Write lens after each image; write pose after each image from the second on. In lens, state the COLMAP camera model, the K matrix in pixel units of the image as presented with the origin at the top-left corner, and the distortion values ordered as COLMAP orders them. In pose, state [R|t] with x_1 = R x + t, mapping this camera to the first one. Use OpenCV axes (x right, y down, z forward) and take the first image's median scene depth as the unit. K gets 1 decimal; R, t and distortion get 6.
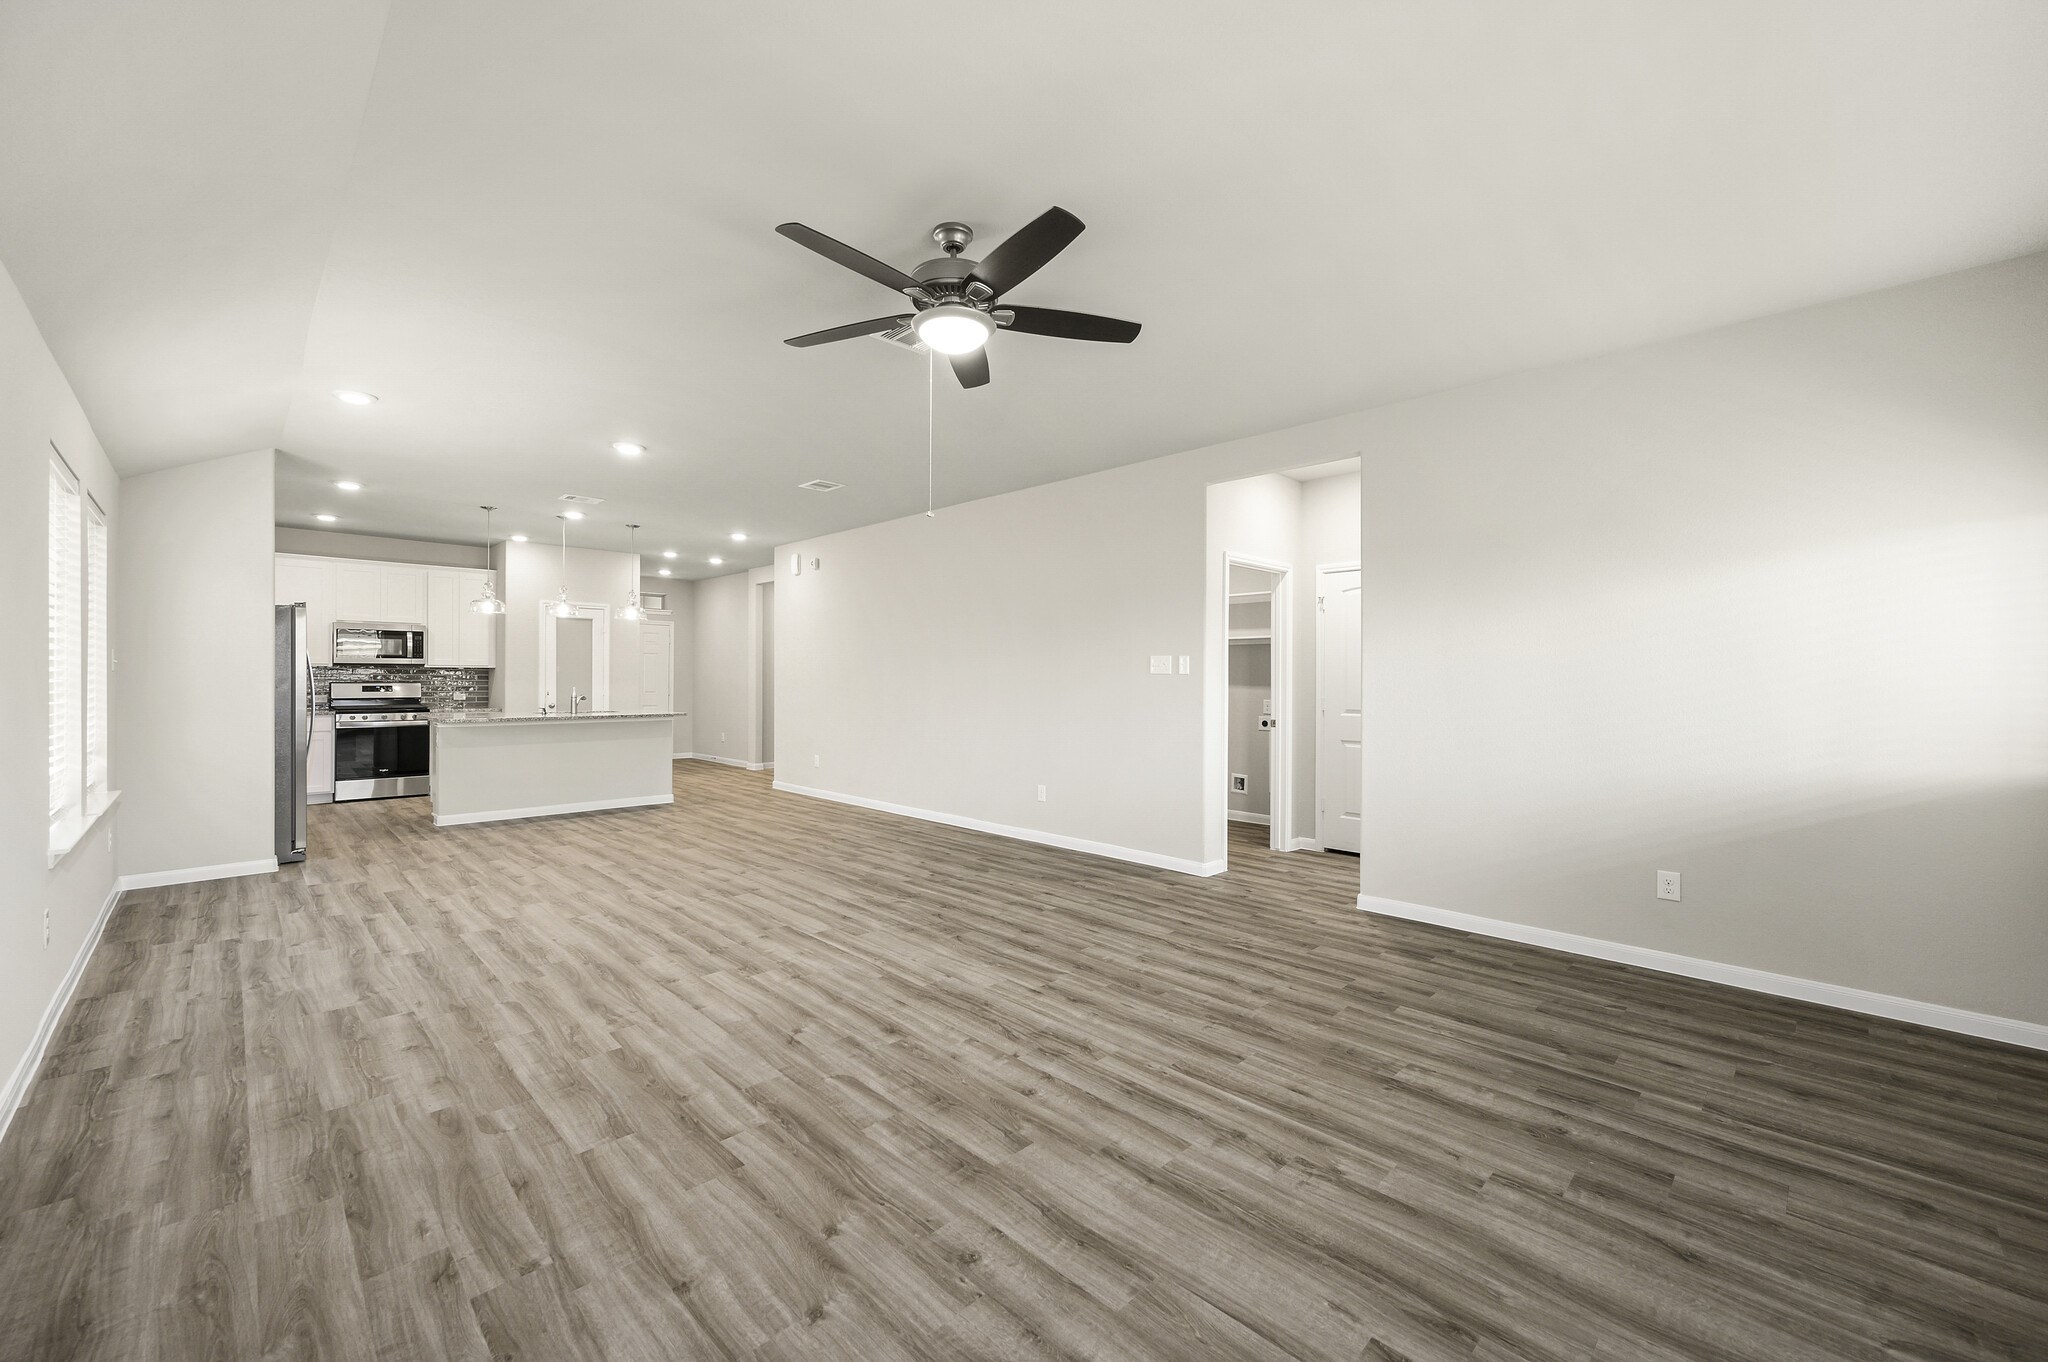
lens RADIAL K [[810.5, 0, 1019.3], [0, 810.5, 677.8], [0, 0, 1]] dist [0.000932, -0.000387]
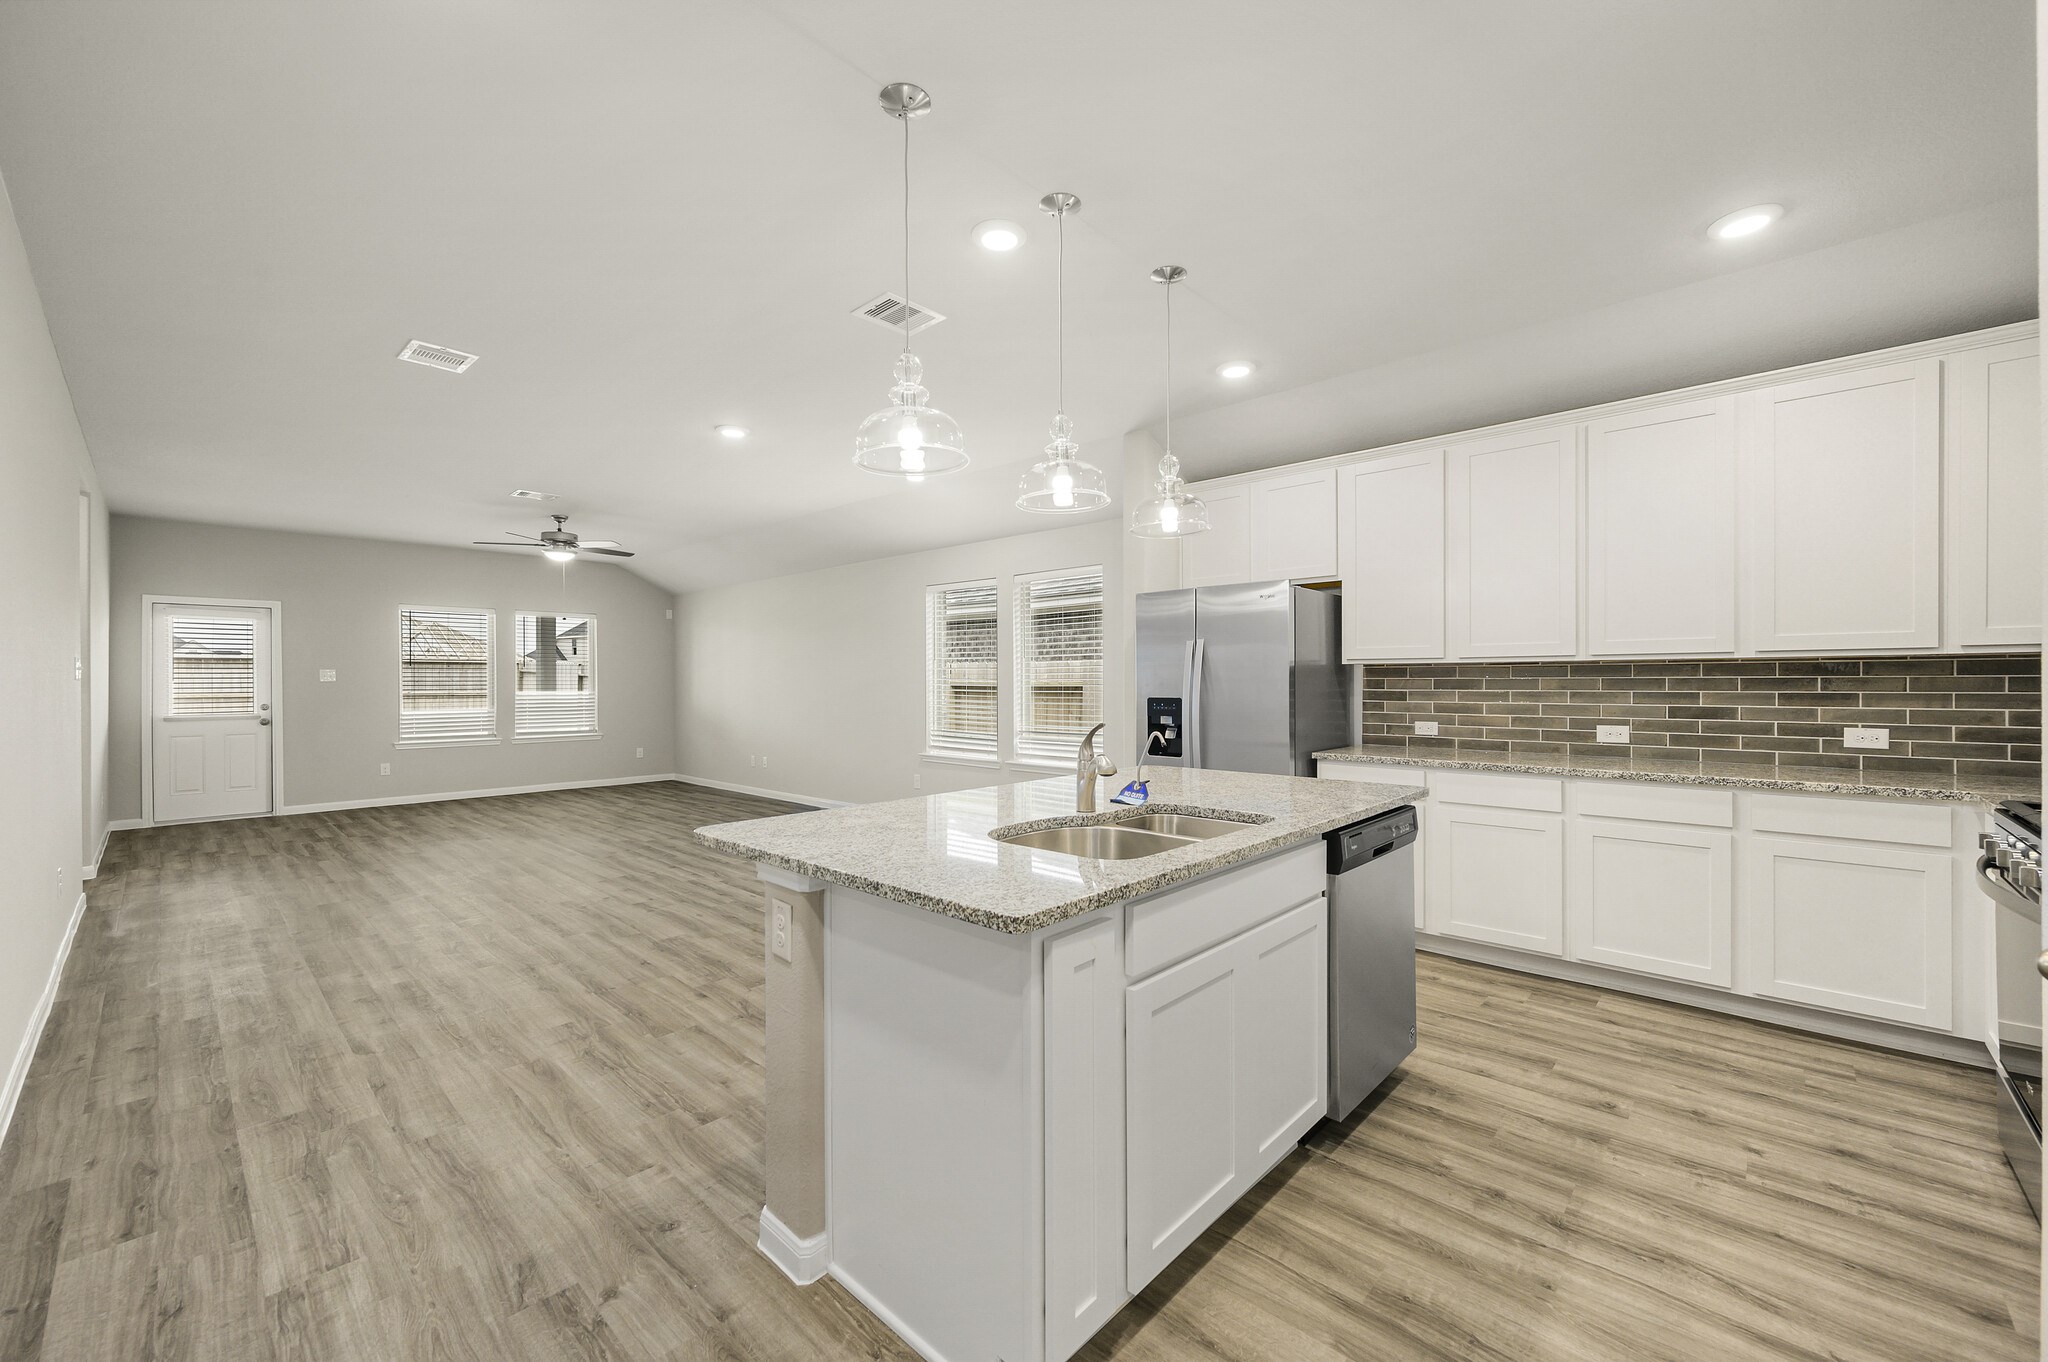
lens RADIAL K [[810.5, 0, 1024.7], [0, 810.5, 685.4], [0, 0, 1]] dist [0.000932, -0.000387]
pose [[-0.999084, -0.000206, -0.042791, -0.905691], [-0.000421, 0.999987, 0.005032, -0.004942], [0.042790, 0.005046, -0.999071, 2.262100]]
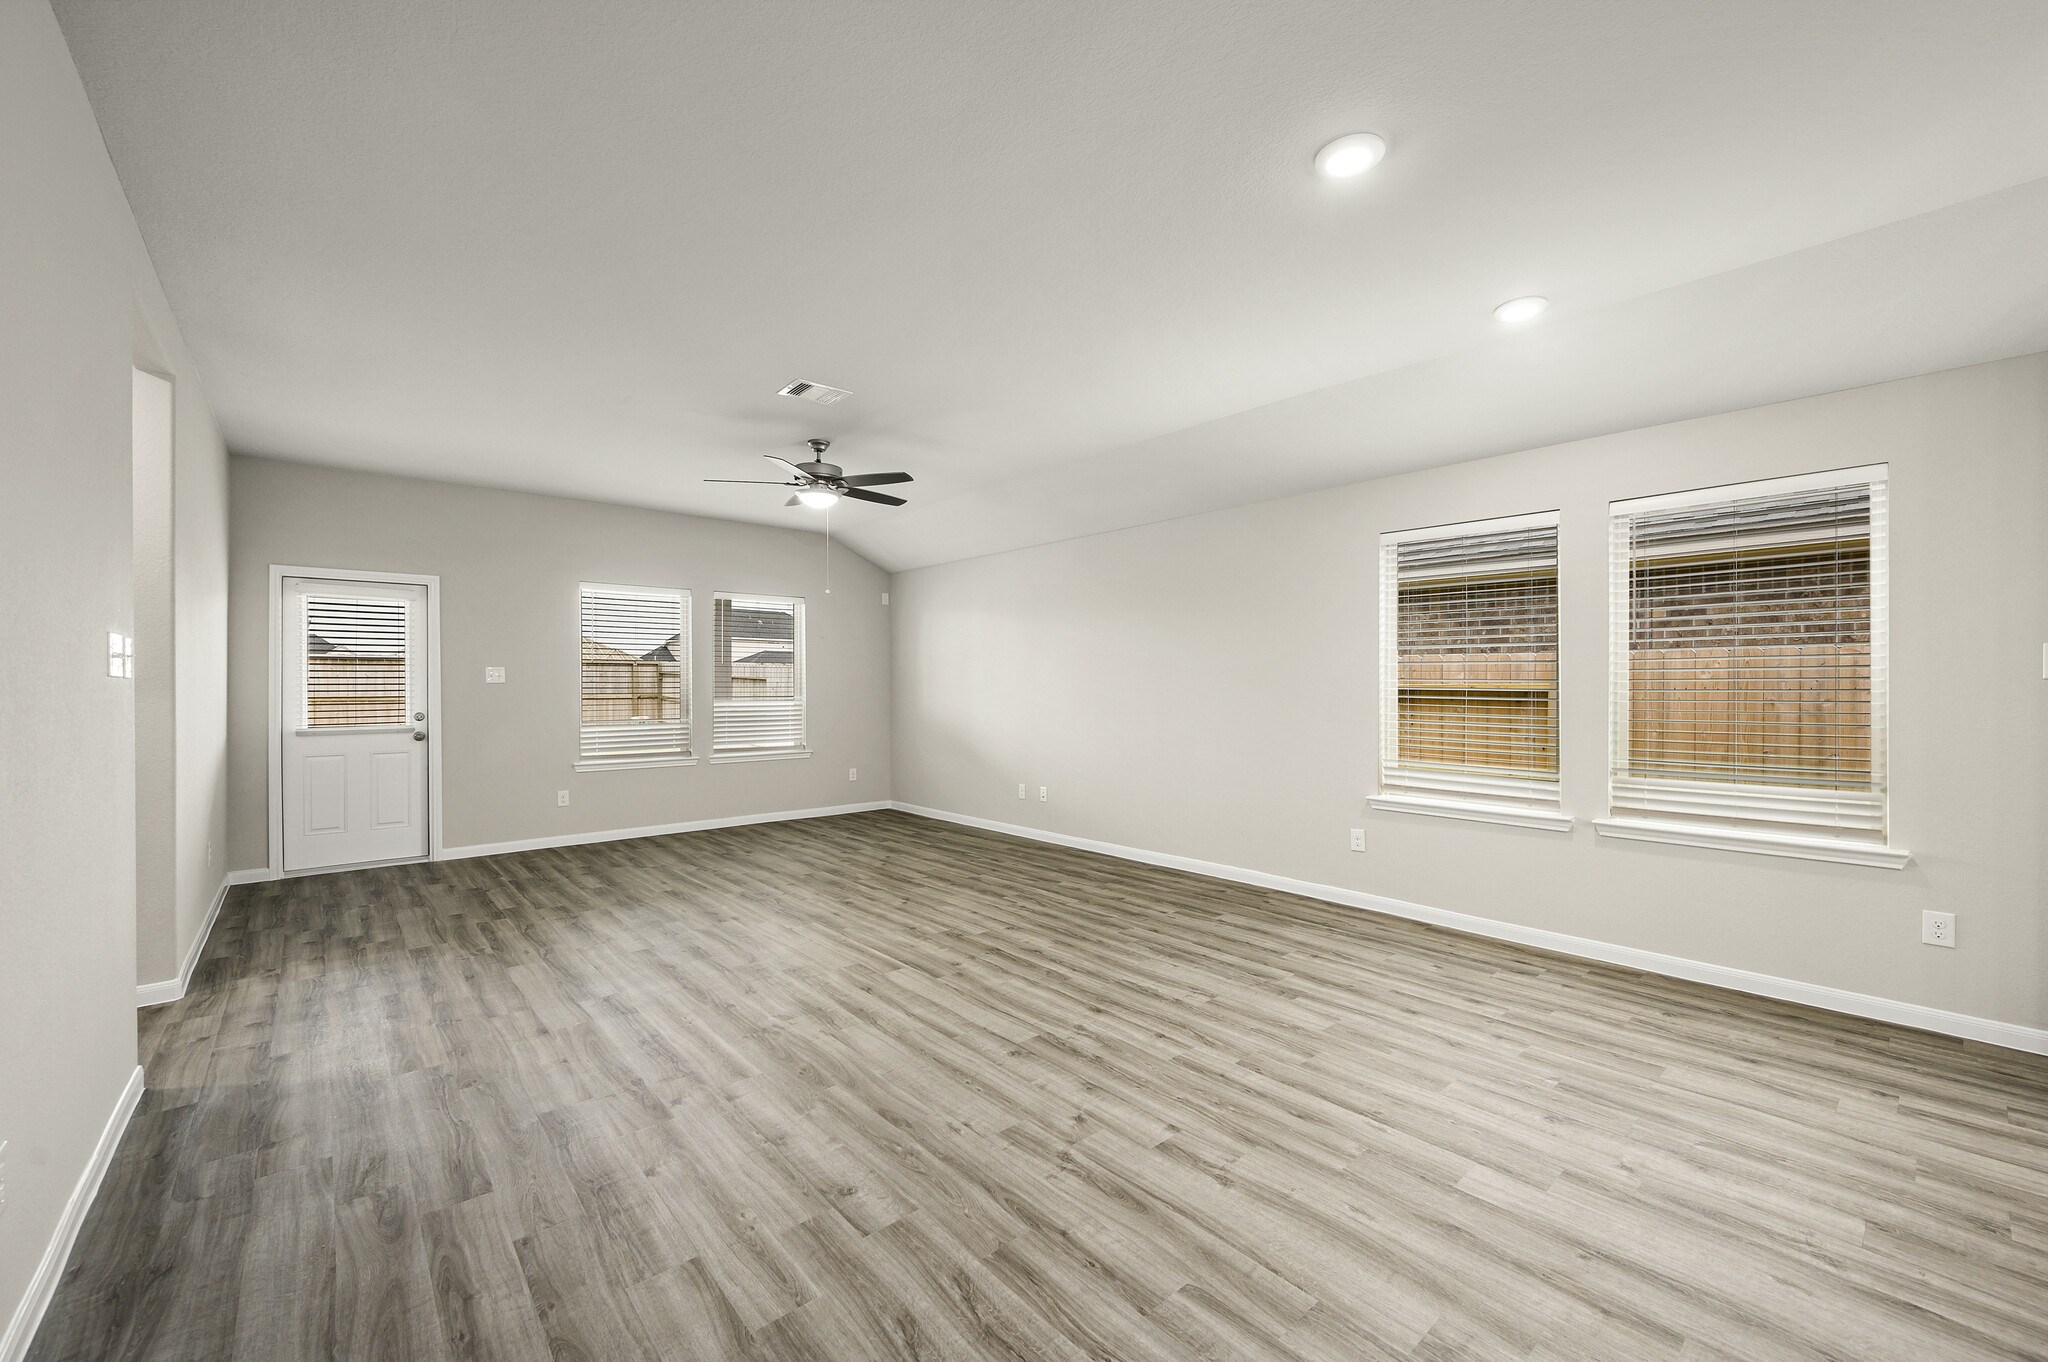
lens RADIAL K [[810.5, 0, 1021.4], [0, 810.5, 690.1], [0, 0, 1]] dist [0.000932, -0.000387]
pose [[-0.998343, -0.002297, 0.057501, -0.391023], [-0.001900, 0.999974, 0.006963, -0.002722], [-0.057515, 0.006842, -0.998321, 1.699129]]
